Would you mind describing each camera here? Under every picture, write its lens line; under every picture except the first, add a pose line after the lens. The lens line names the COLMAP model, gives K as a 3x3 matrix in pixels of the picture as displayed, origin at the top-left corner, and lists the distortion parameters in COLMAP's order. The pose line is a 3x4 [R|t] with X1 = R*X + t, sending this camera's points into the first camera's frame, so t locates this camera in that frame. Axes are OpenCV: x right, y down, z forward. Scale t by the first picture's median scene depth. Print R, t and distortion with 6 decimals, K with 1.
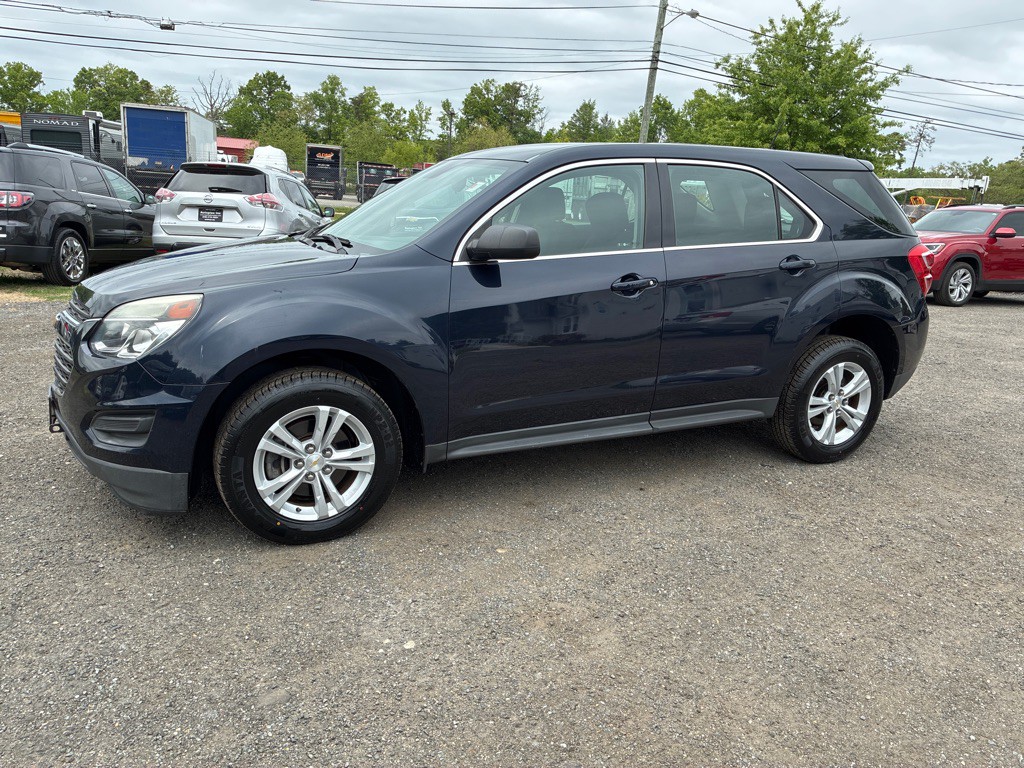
lens RADIAL K [[763.4, 0, 512.0], [0, 763.4, 384.0], [0, 0, 1]] dist [0.053870, -0.075340]
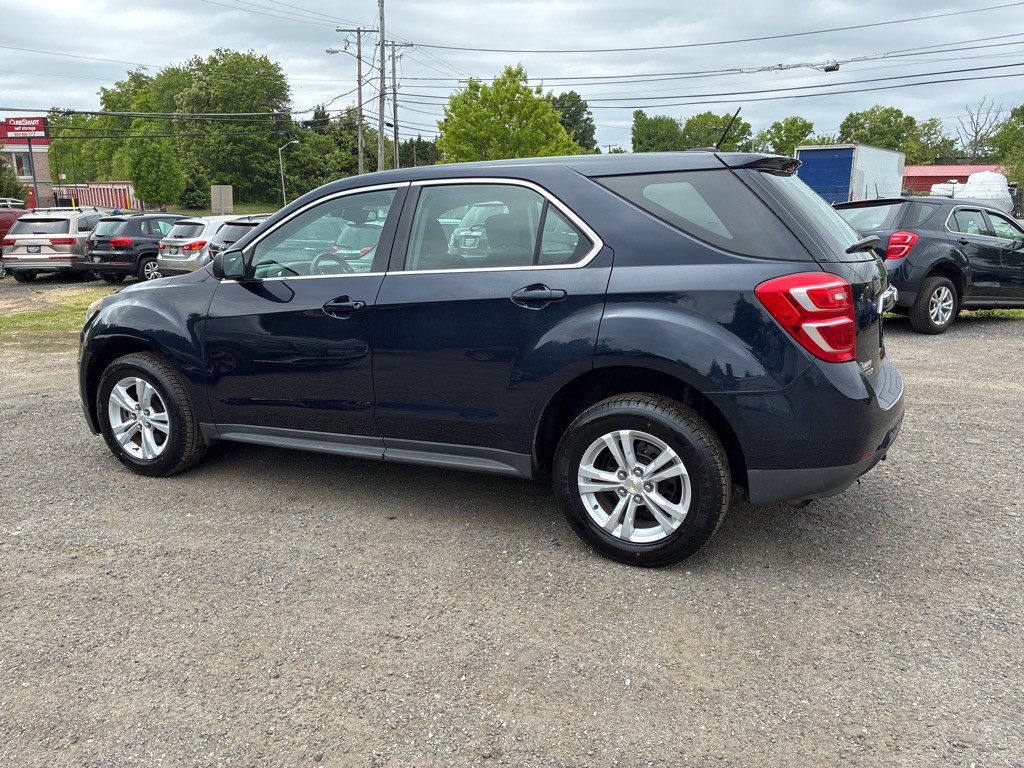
lens RADIAL K [[763.4, 0, 512.0], [0, 763.4, 384.0], [0, 0, 1]] dist [0.053870, -0.075340]
pose [[0.626333, 0.117607, -0.770633, 0.370115], [-0.151844, 0.988025, 0.027372, -0.030110], [0.764624, 0.099872, 0.636691, 0.177081]]
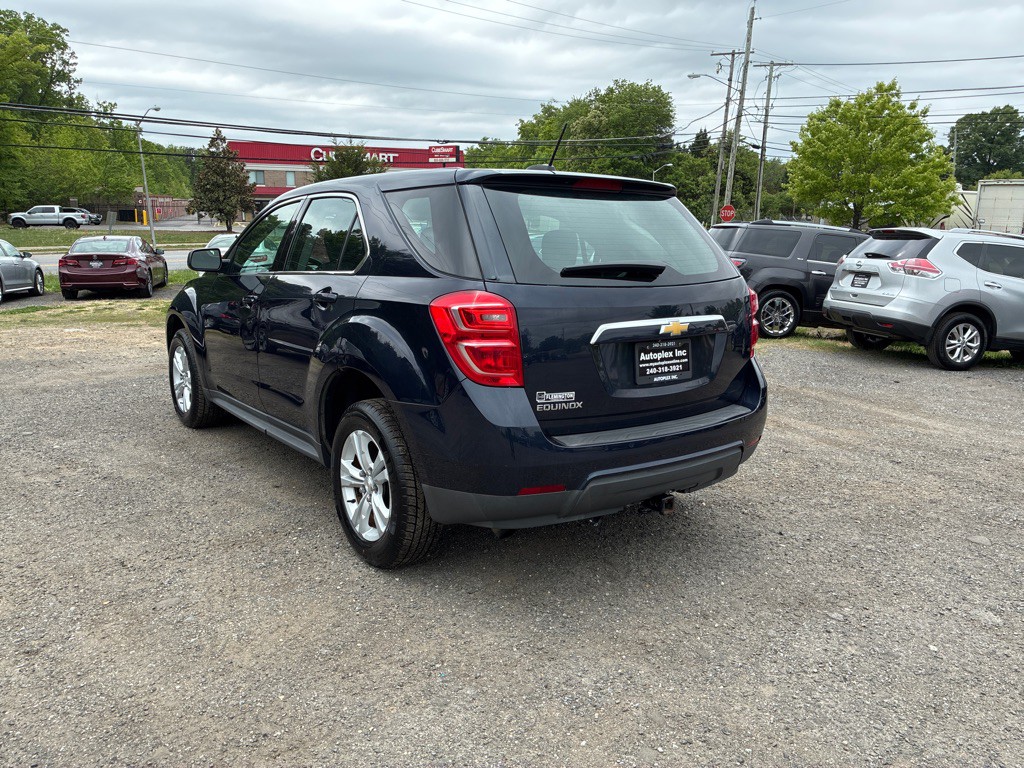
lens RADIAL K [[763.4, 0, 512.0], [0, 763.4, 384.0], [0, 0, 1]] dist [0.053870, -0.075340]
pose [[0.203107, 0.149547, -0.967669, 0.482816], [-0.254600, 0.962341, 0.095285, -0.074403], [0.945477, 0.227016, 0.233532, 0.382217]]
